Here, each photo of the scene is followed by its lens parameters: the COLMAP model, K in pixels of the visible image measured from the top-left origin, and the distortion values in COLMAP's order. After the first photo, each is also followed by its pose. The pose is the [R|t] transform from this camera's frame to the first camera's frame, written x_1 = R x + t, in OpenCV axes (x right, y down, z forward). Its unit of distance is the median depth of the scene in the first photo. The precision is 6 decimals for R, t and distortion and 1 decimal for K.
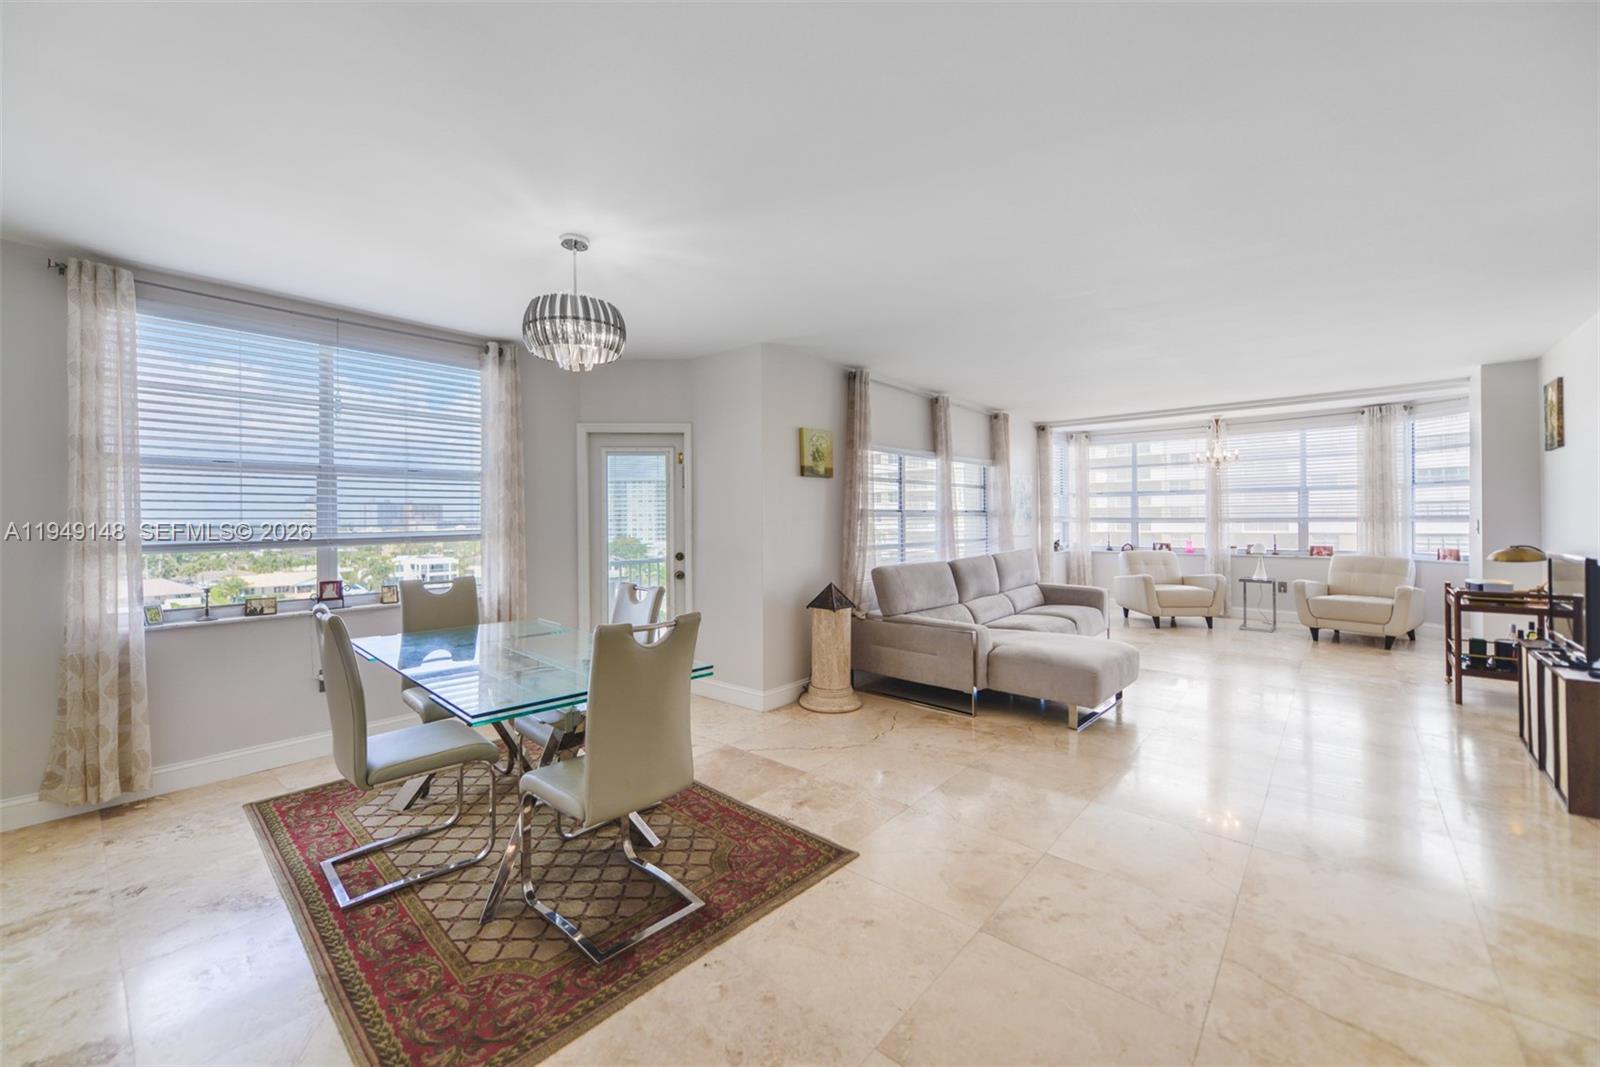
lens RADIAL K [[636.5, 0, 789.1], [0, 636.5, 515.7], [0, 0, 1]] dist [0.007544, -0.000354]
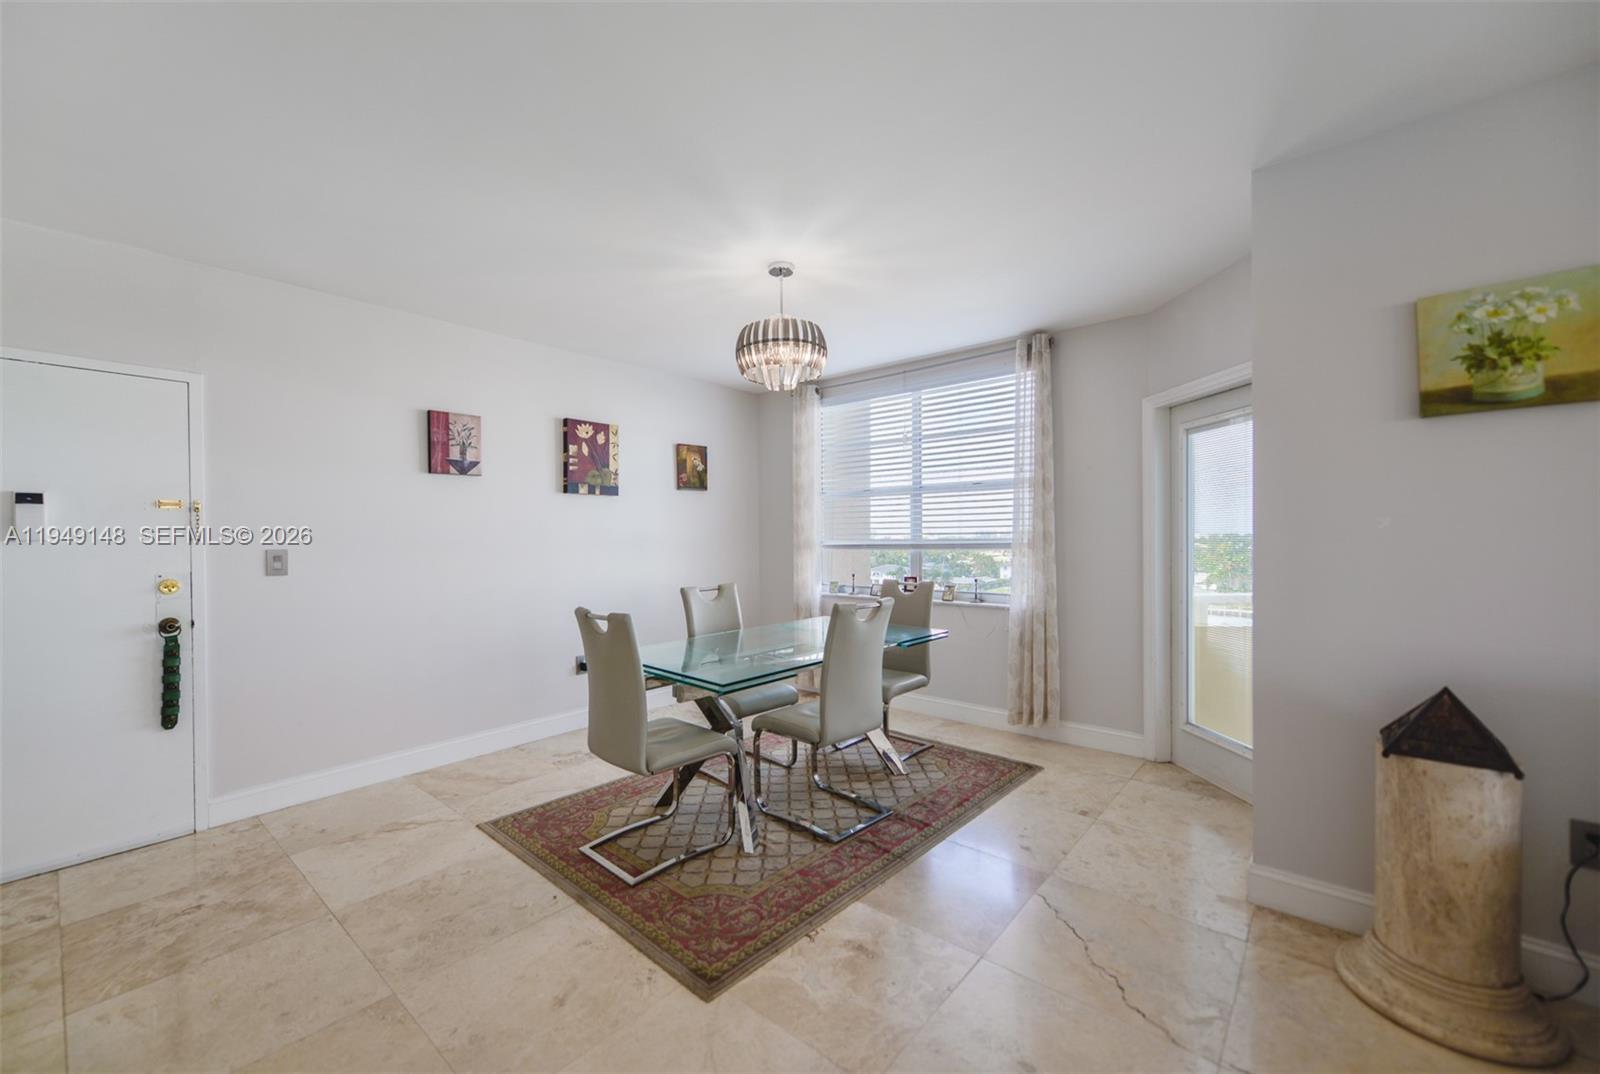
lens RADIAL K [[640.9, 0, 794.5], [0, 640.9, 544.1], [0, 0, 1]] dist [0.002730, 0.000148]
pose [[0.002758, 0.020413, -0.999788, 0.413440], [0.013393, 0.999701, 0.020448, 0.005431], [0.999907, -0.013446, 0.002484, 0.561282]]
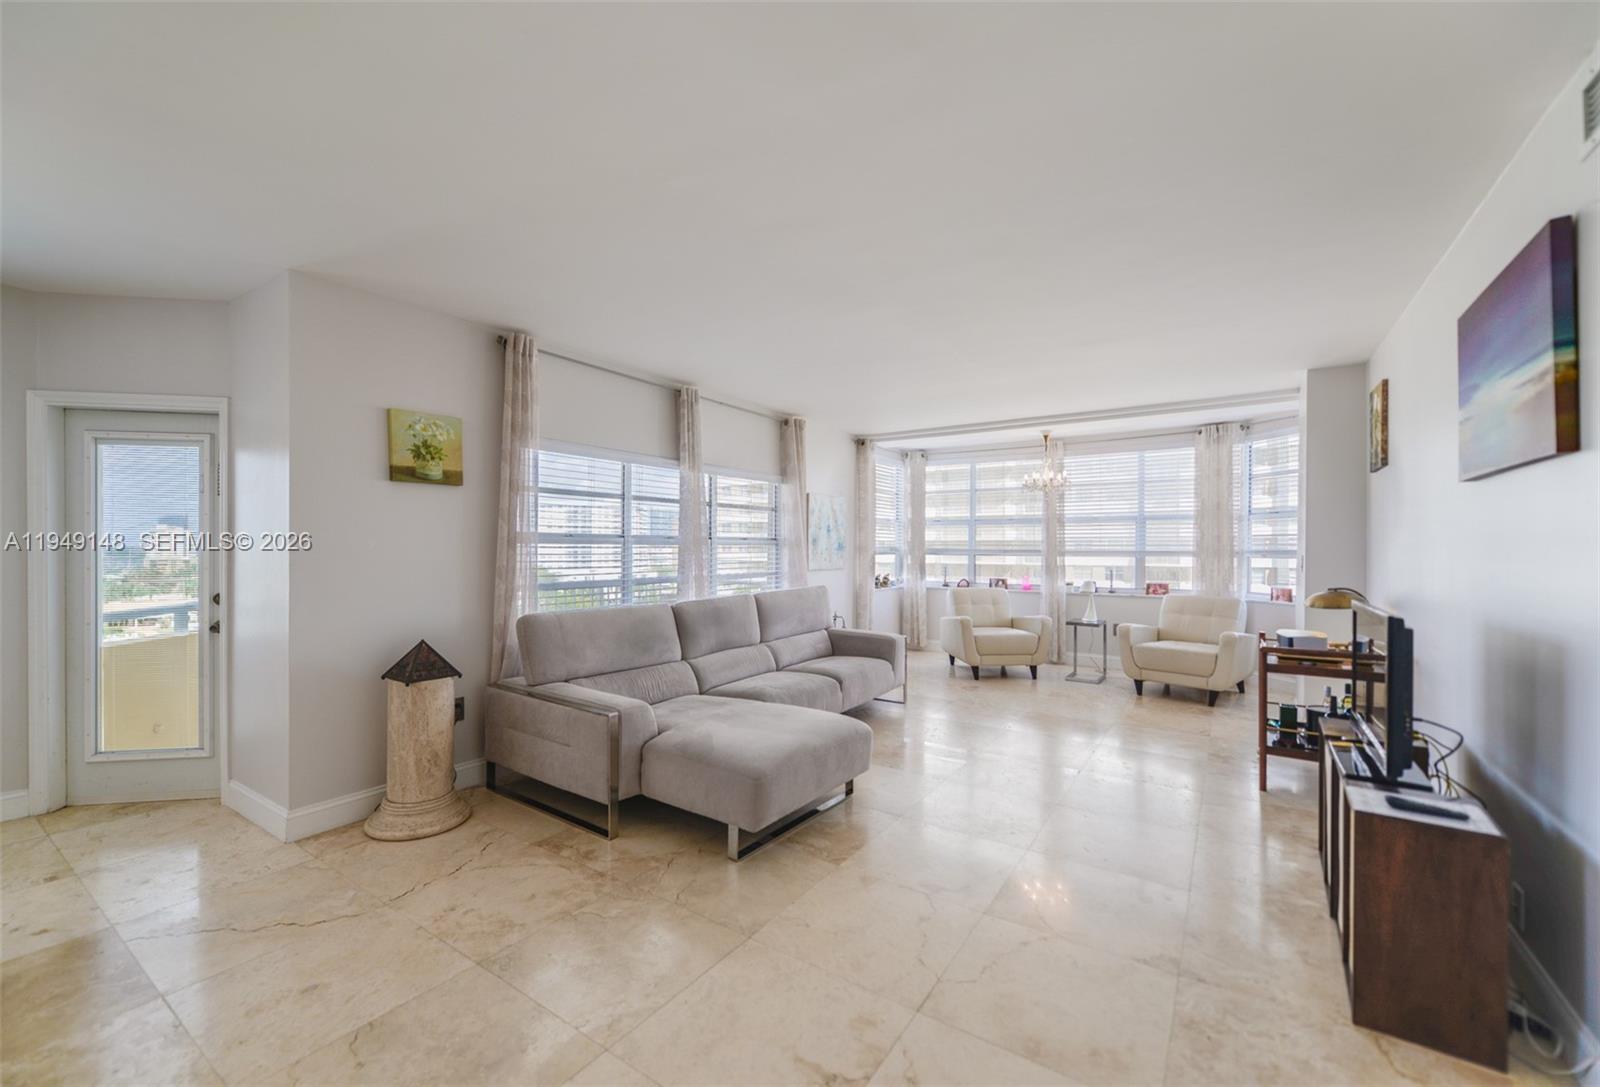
lens RADIAL K [[651.4, 0, 789.9], [0, 651.4, 550.4], [0, 0, 1]] dist [0.003563, -0.000055]
pose [[0.993222, 0.010659, 0.115744, 0.340490], [-0.011591, 0.999906, 0.007377, 0.001381], [-0.115655, -0.008669, 0.993252, 0.252637]]
